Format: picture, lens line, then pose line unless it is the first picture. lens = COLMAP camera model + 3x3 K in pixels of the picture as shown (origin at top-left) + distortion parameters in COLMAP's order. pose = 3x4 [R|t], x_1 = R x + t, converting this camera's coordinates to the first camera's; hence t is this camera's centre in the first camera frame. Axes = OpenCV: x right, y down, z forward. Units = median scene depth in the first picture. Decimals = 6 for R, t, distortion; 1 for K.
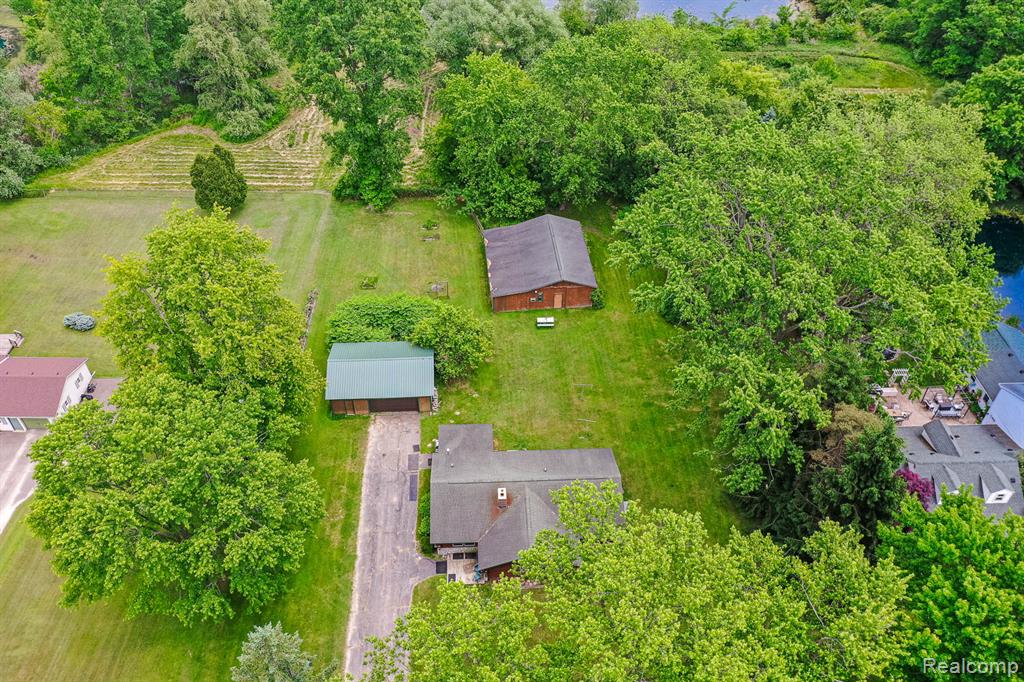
lens RADIAL K [[824.1, 0, 512.0], [0, 824.1, 341.0], [0, 0, 1]] dist [0.005649, 0.001405]
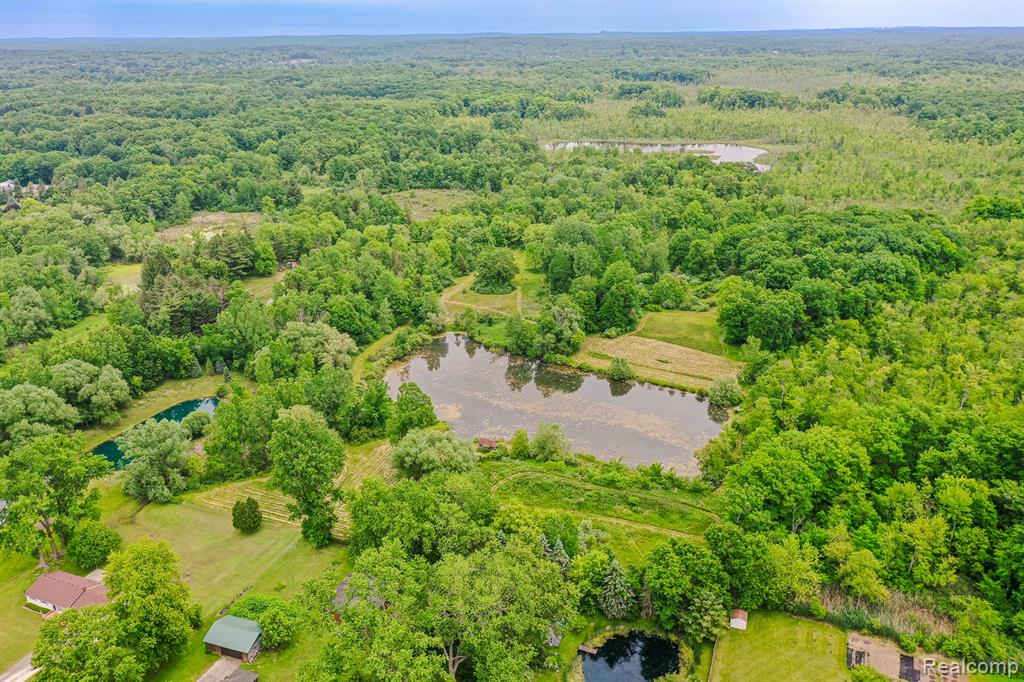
lens RADIAL K [[808.4, 0, 512.0], [0, 808.4, 341.0], [0, 0, 1]] dist [0.006318, 0.004330]
pose [[0.922225, 0.116329, -0.368740, 1.032052], [-0.243642, 0.915351, -0.320580, -0.138867], [0.300234, 0.385487, 0.872502, -0.721051]]
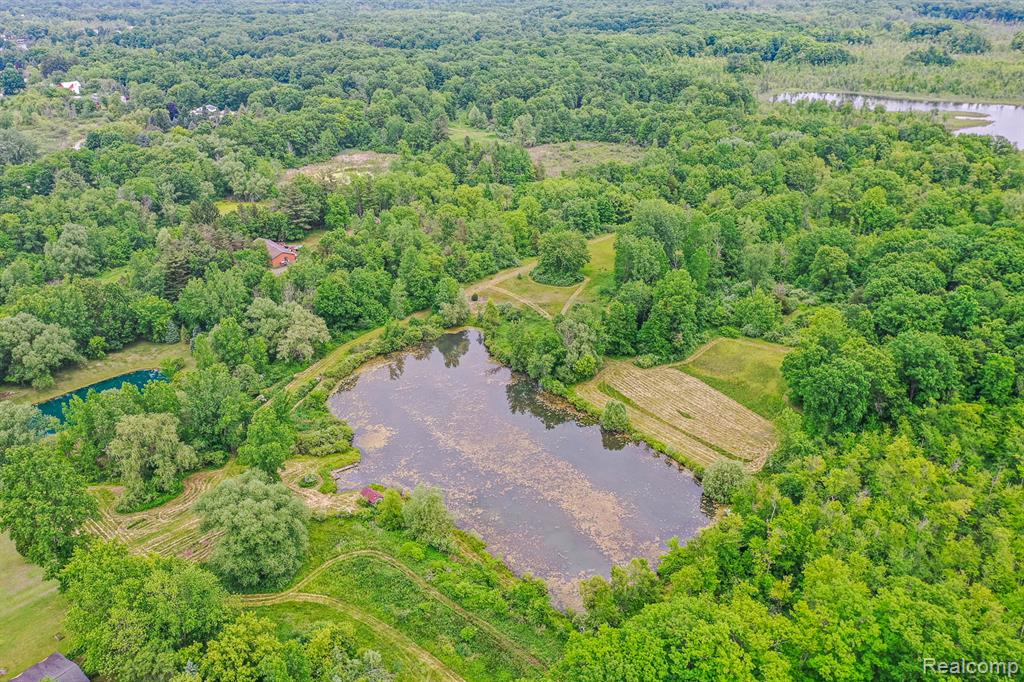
lens RADIAL K [[808.4, 0, 512.0], [0, 808.4, 341.0], [0, 0, 1]] dist [0.006318, 0.004330]
pose [[0.729717, 0.272116, -0.627269, 1.518366], [-0.447428, 0.883745, -0.137127, -0.914468], [0.517031, 0.380721, 0.766636, 0.136227]]
